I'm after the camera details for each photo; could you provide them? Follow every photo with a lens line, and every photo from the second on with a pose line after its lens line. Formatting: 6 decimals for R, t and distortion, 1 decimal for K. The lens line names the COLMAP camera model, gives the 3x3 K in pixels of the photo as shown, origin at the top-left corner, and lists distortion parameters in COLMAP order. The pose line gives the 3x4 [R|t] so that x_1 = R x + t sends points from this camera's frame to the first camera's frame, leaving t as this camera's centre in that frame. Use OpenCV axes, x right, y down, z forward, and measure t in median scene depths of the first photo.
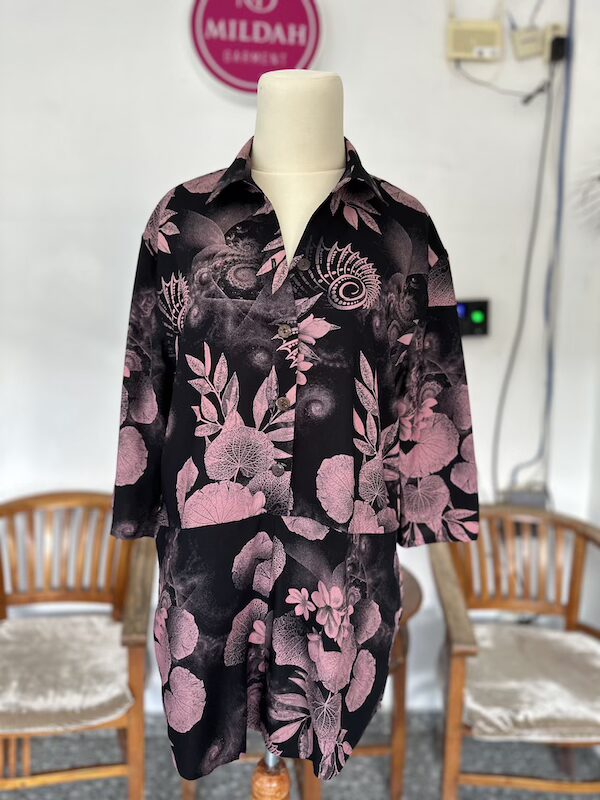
lens RADIAL K [[580.3, 0, 297.6], [0, 580.3, 402.9], [0, 0, 1]] dist [-0.005726, -0.007996]
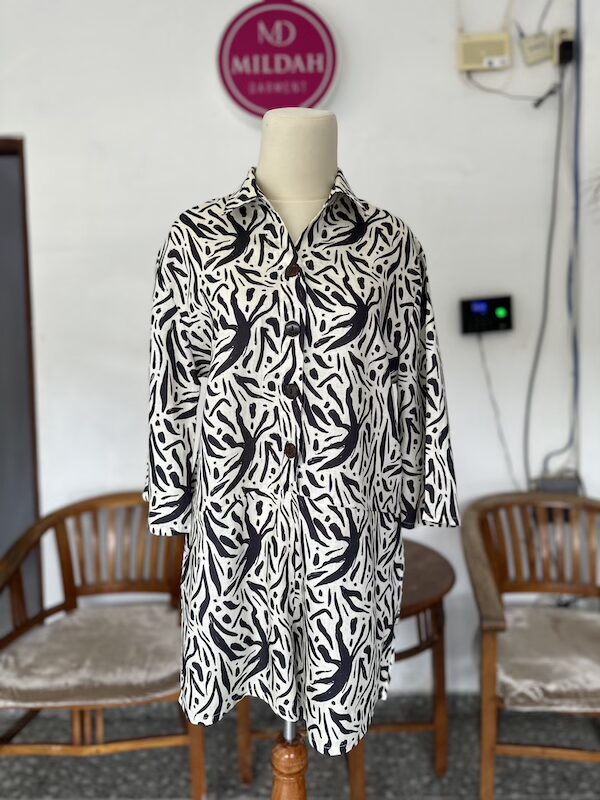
lens RADIAL K [[580.3, 0, 298.6], [0, 580.3, 398.8], [0, 0, 1]] dist [-0.005726, -0.007996]
pose [[0.995489, -0.045814, -0.083087, 0.029613], [0.044652, 0.998878, -0.015790, 0.007562], [0.083717, 0.012009, 0.996417, -0.076165]]
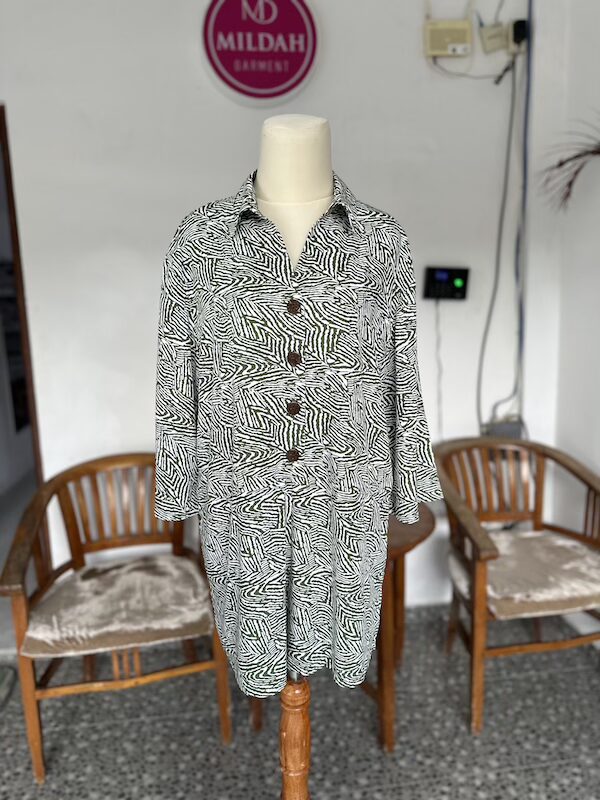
lens RADIAL K [[580.3, 0, 300.1], [0, 580.3, 399.9], [0, 0, 1]] dist [-0.005726, -0.007996]
pose [[0.995872, -0.073160, 0.053722, -0.108511], [0.068044, 0.993471, 0.091567, -0.040325], [-0.060071, -0.087533, 0.994349, -0.201405]]
